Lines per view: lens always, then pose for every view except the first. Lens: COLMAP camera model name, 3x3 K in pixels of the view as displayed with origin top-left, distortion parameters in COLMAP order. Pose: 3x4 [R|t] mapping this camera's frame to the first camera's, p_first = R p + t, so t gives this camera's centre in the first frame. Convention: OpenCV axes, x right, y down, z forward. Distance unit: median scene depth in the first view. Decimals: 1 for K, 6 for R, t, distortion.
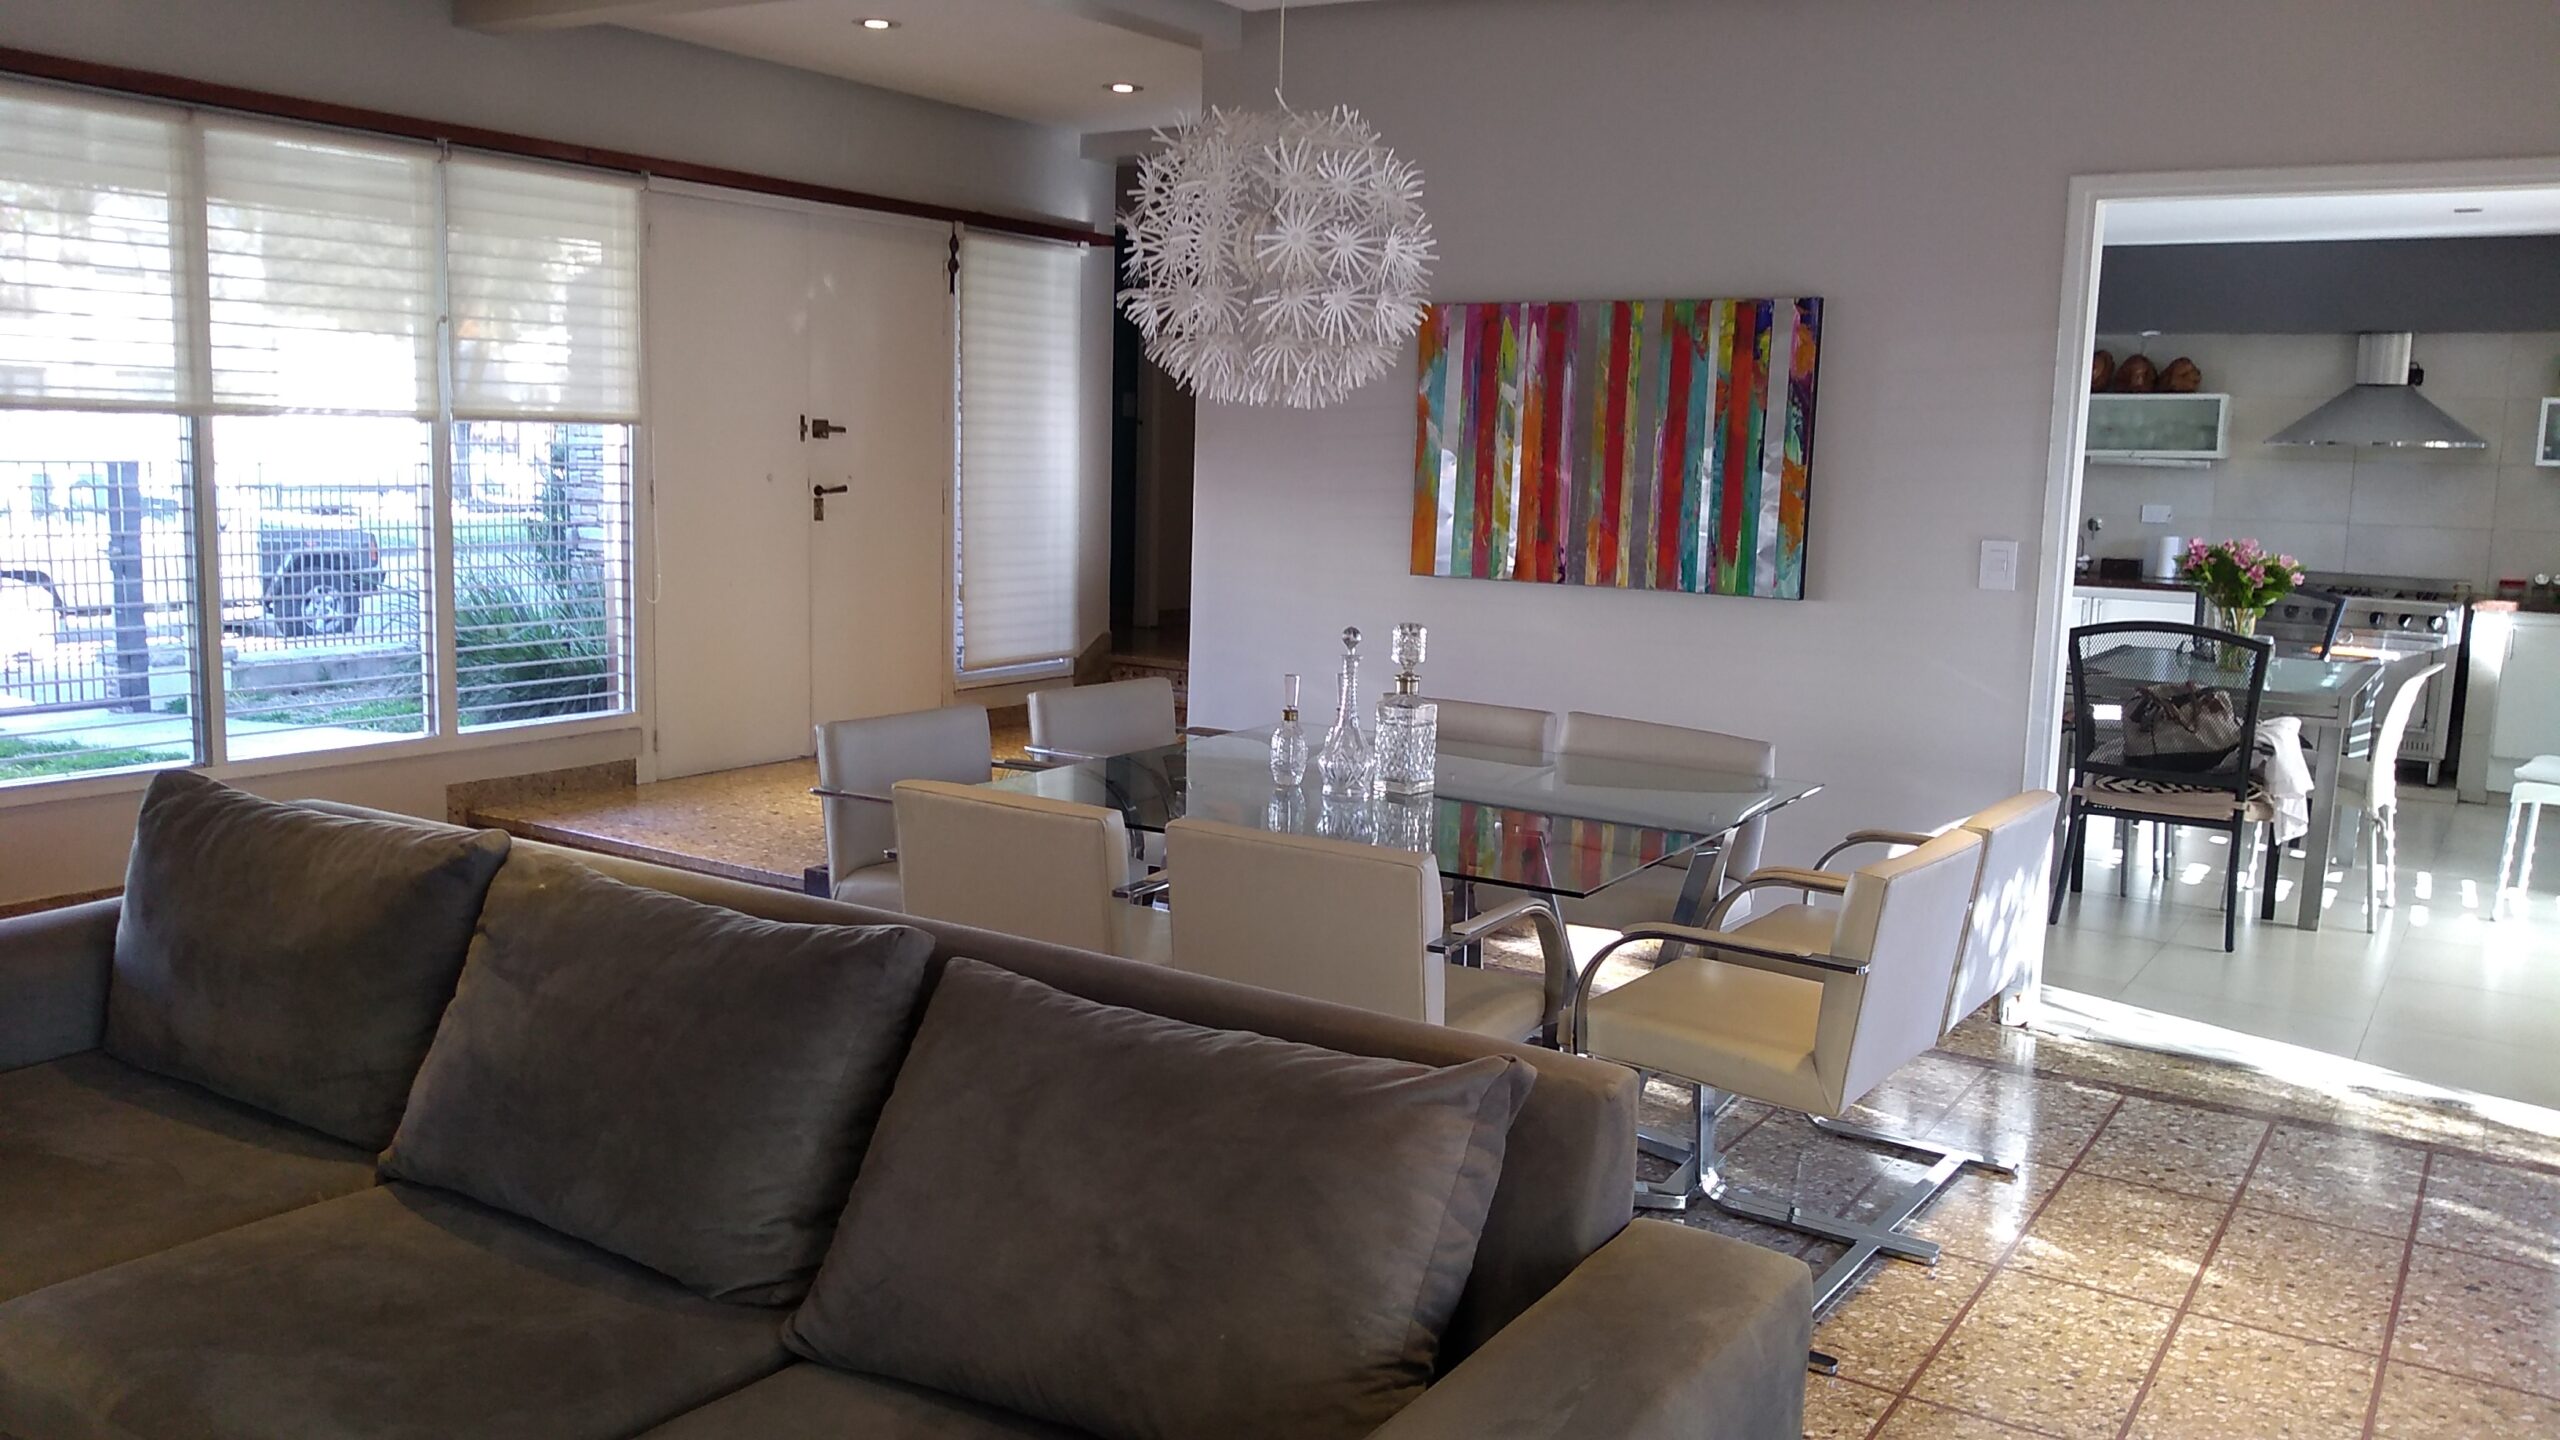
lens RADIAL K [[1946.6, 0, 1271.6], [0, 1946.6, 697.0], [0, 0, 1]] dist [-0.016757, -0.008264]
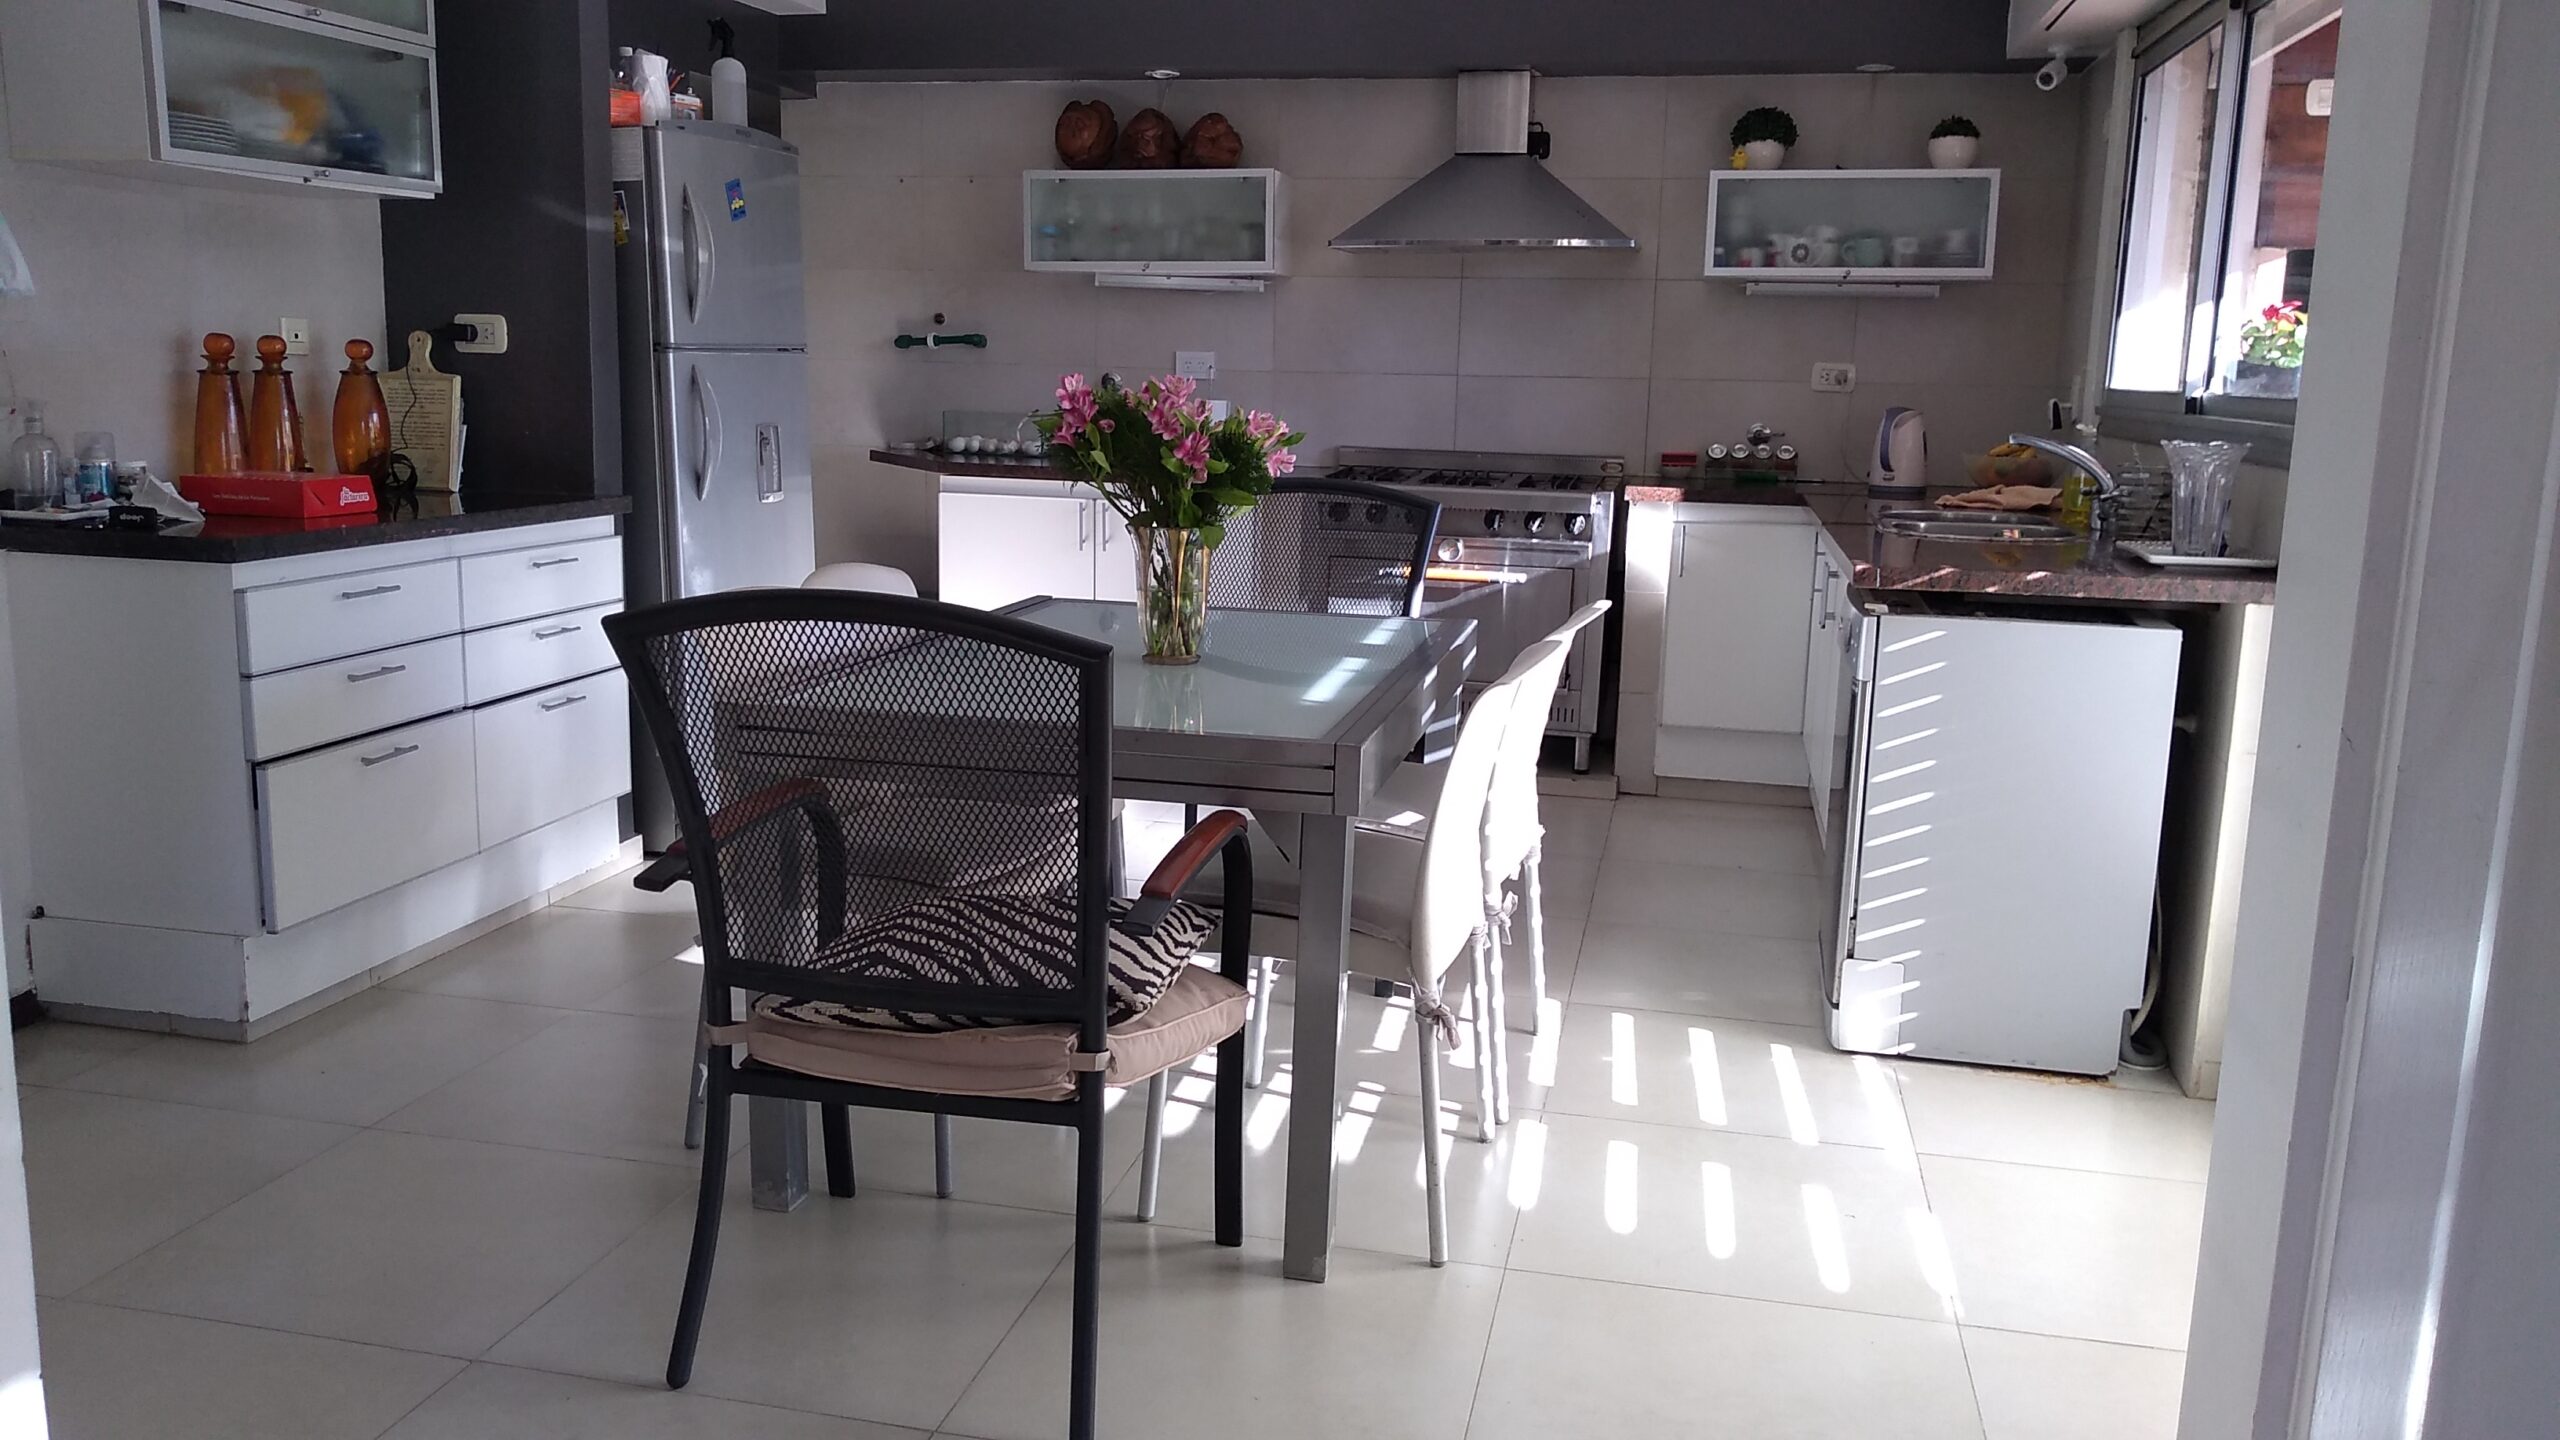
lens RADIAL K [[1946.6, 0, 1276.0], [0, 1946.6, 734.5], [0, 0, 1]] dist [-0.016757, -0.008264]
pose [[0.930761, -0.074129, 0.358034, 0.270230], [0.048407, 0.995595, 0.080290, -0.025181], [-0.362409, -0.057400, 0.930250, 0.426358]]
